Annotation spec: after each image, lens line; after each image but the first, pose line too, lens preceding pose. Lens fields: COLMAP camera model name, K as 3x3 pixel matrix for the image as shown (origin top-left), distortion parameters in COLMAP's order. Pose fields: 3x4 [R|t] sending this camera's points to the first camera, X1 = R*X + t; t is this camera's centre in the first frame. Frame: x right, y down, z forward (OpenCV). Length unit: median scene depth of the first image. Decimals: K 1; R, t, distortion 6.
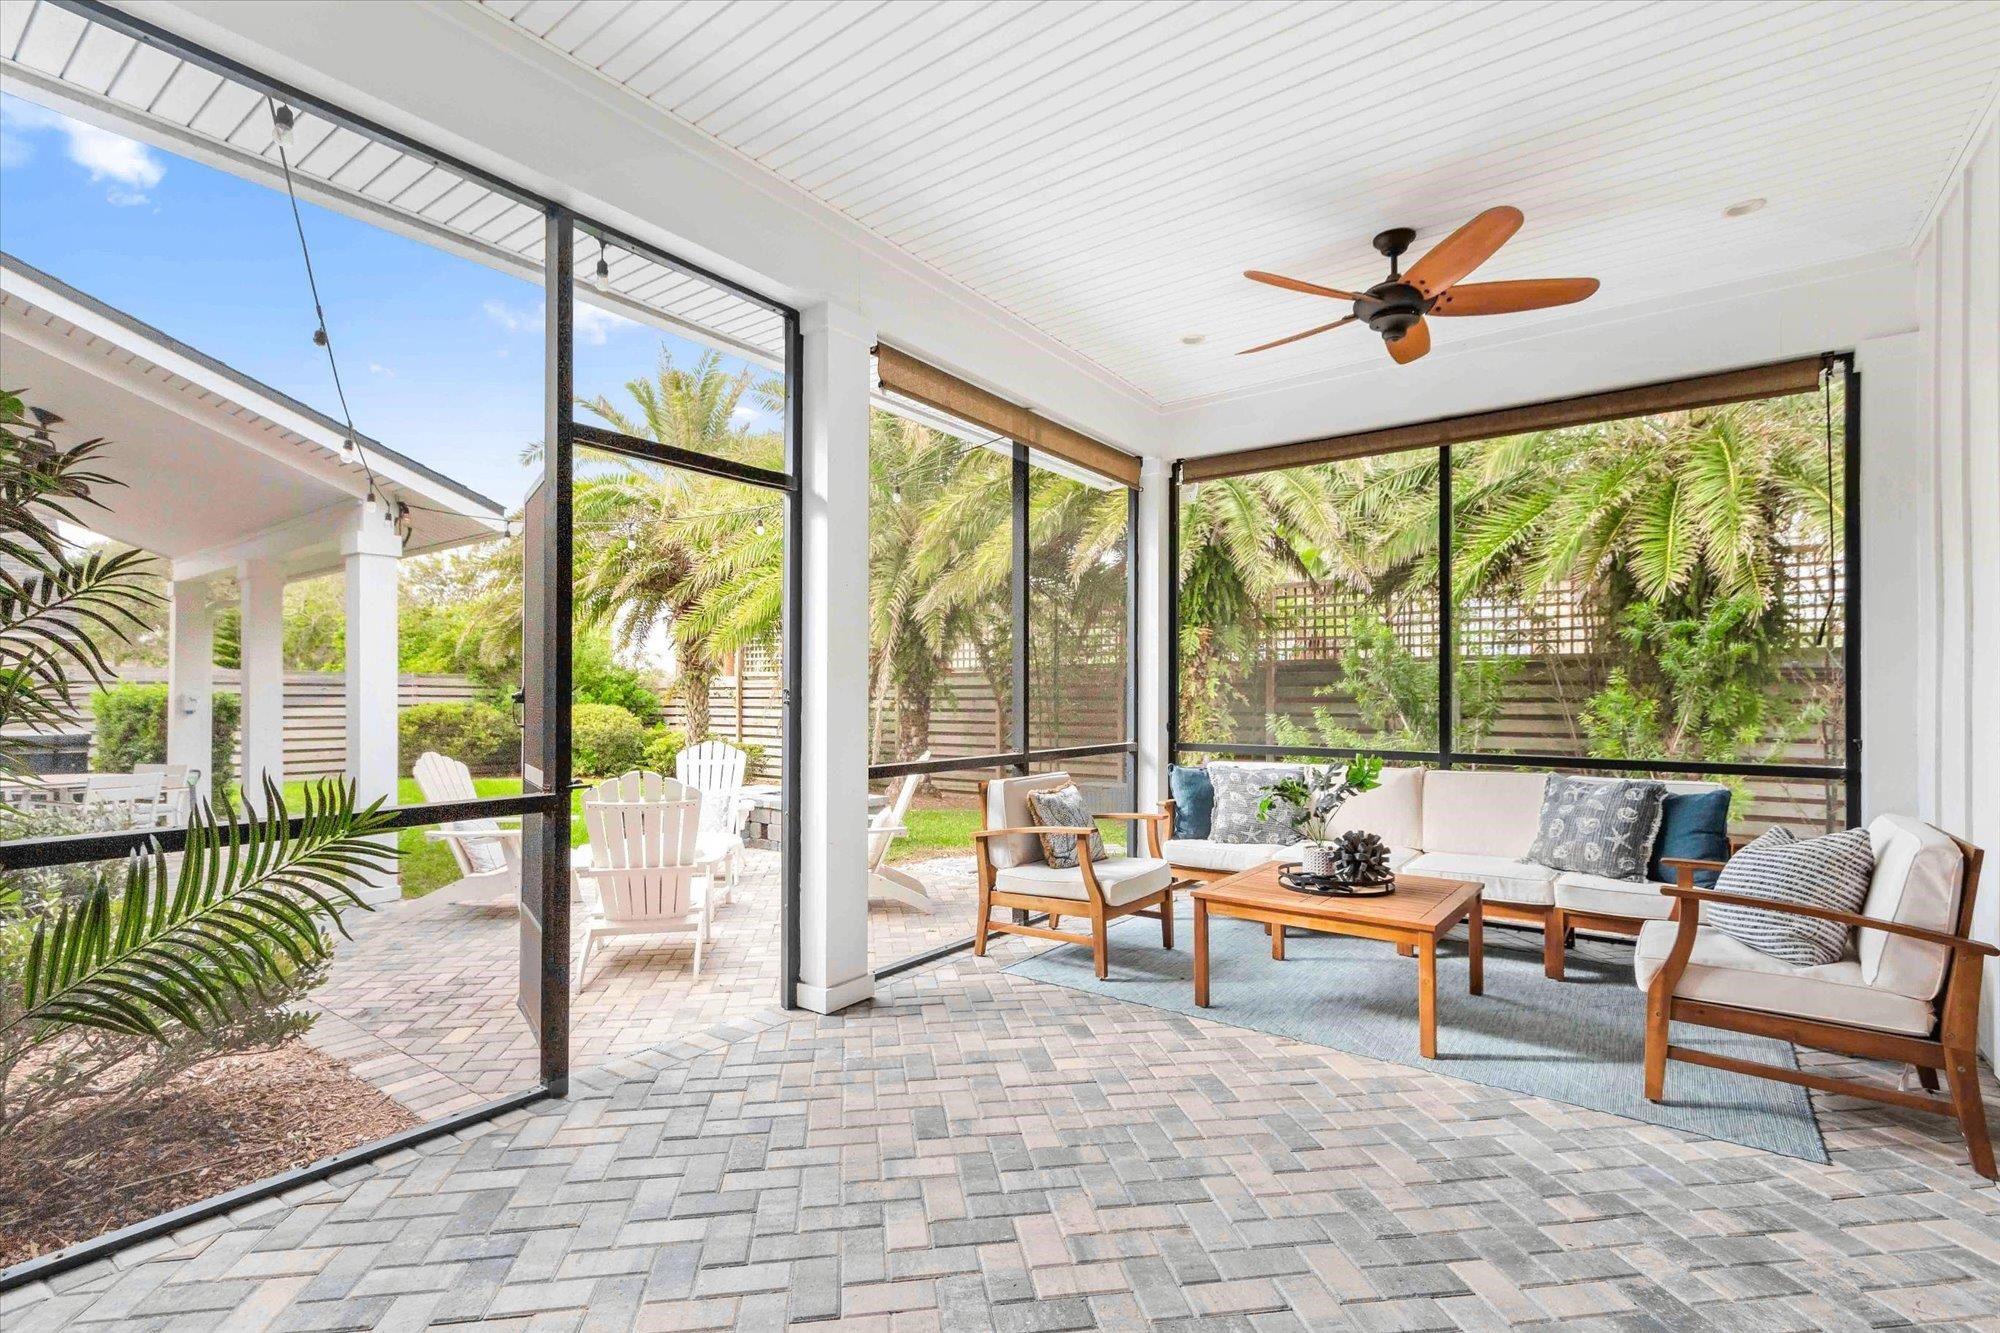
lens RADIAL K [[923.3, 0, 981.2], [0, 923.3, 689.5], [0, 0, 1]] dist [-0.000478, -0.000400]
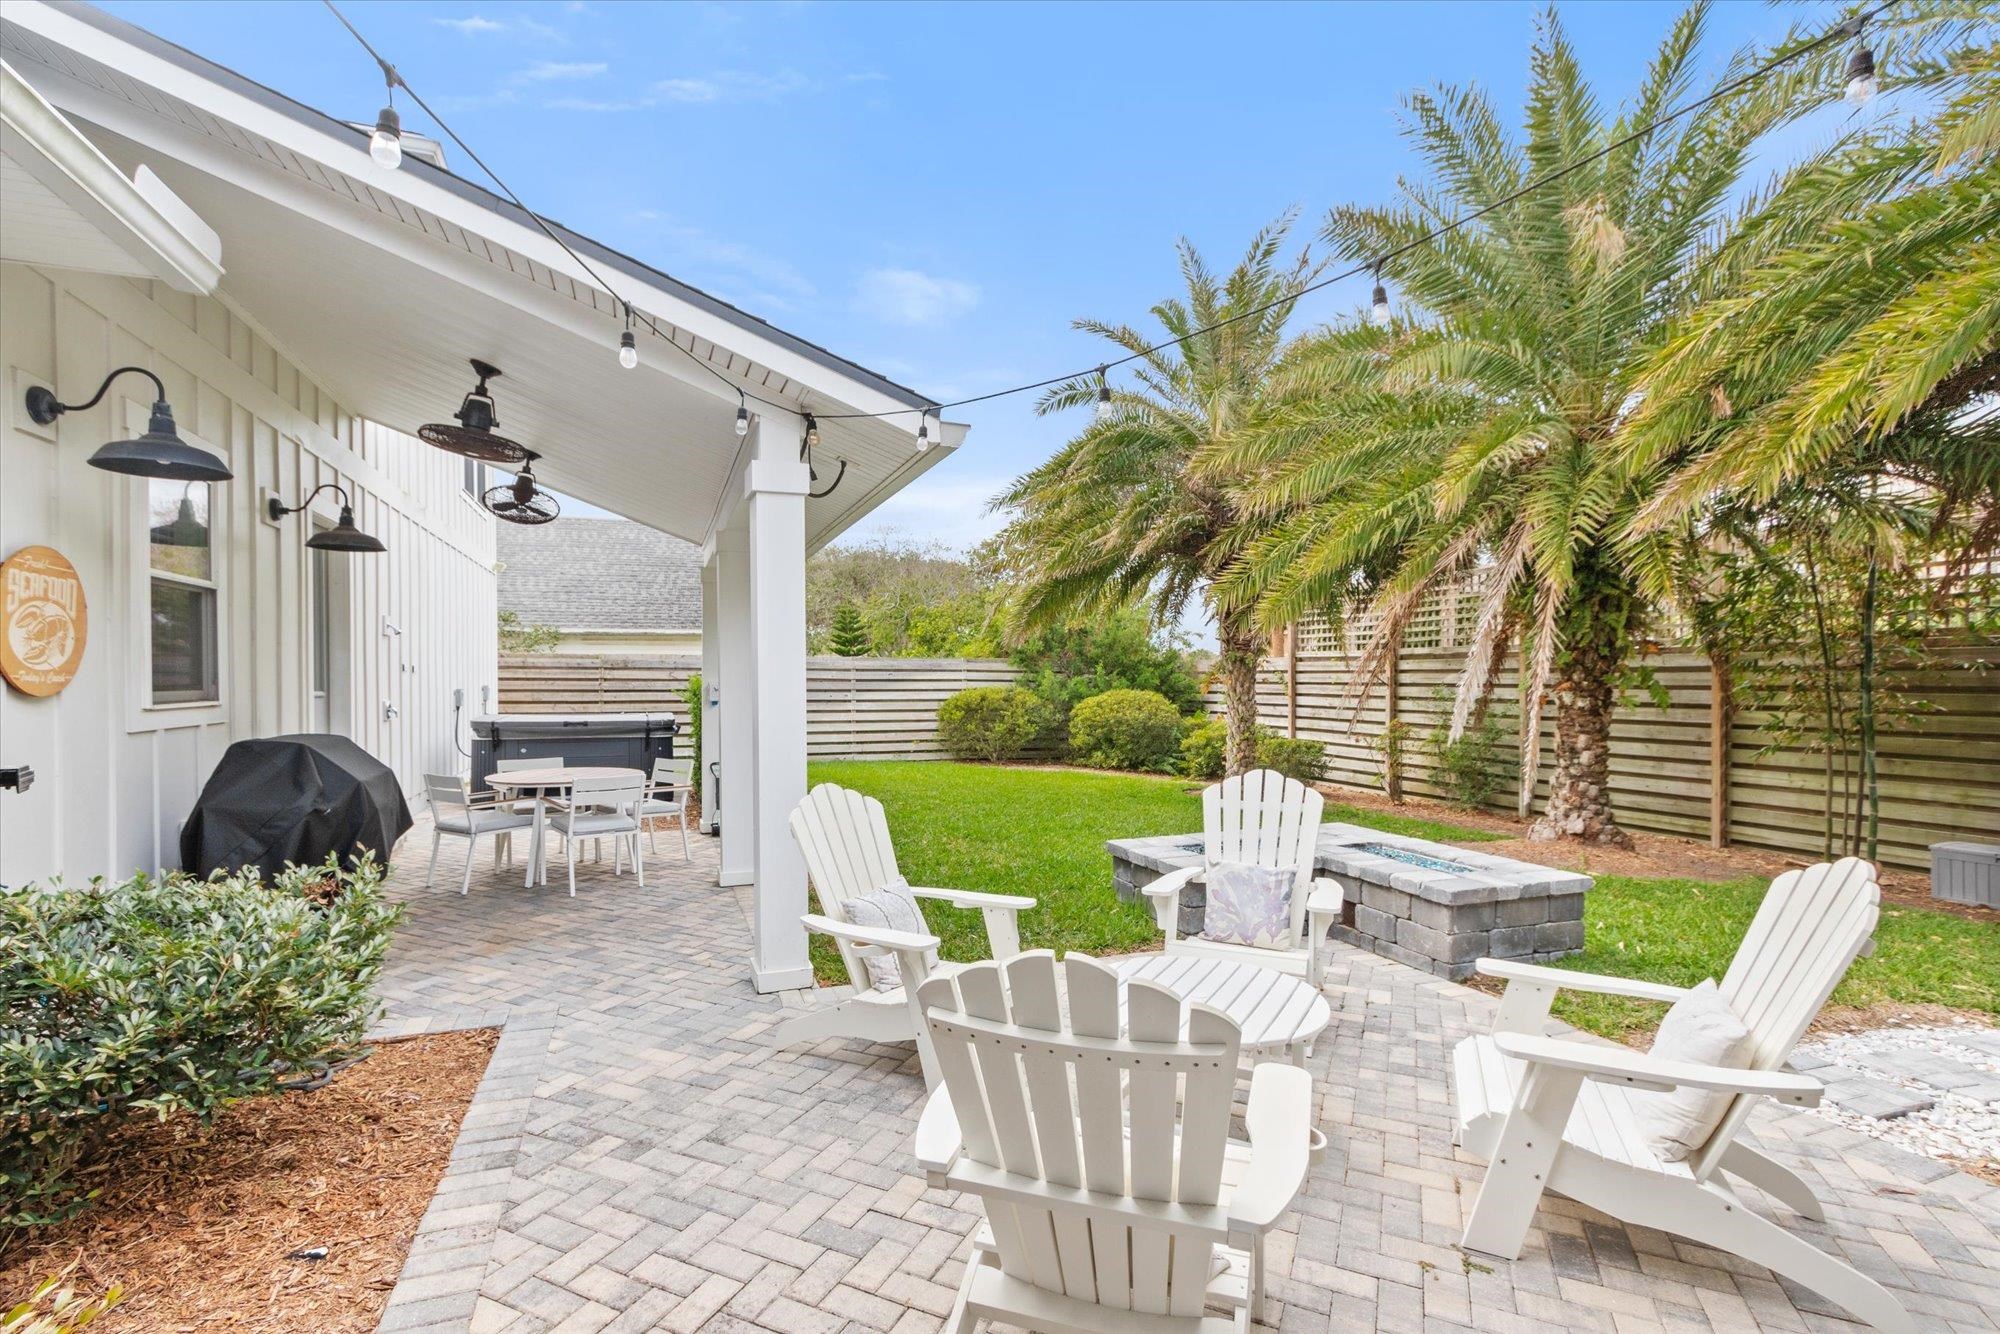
lens RADIAL K [[916.8, 0, 969.0], [0, 916.8, 674.0], [0, 0, 1]] dist [-0.001939, -0.000086]
pose [[0.831834, -0.003101, -0.555016, -0.048870], [0.005515, 0.999981, 0.002678, -0.003125], [0.554998, -0.005289, 0.831835, 0.163558]]
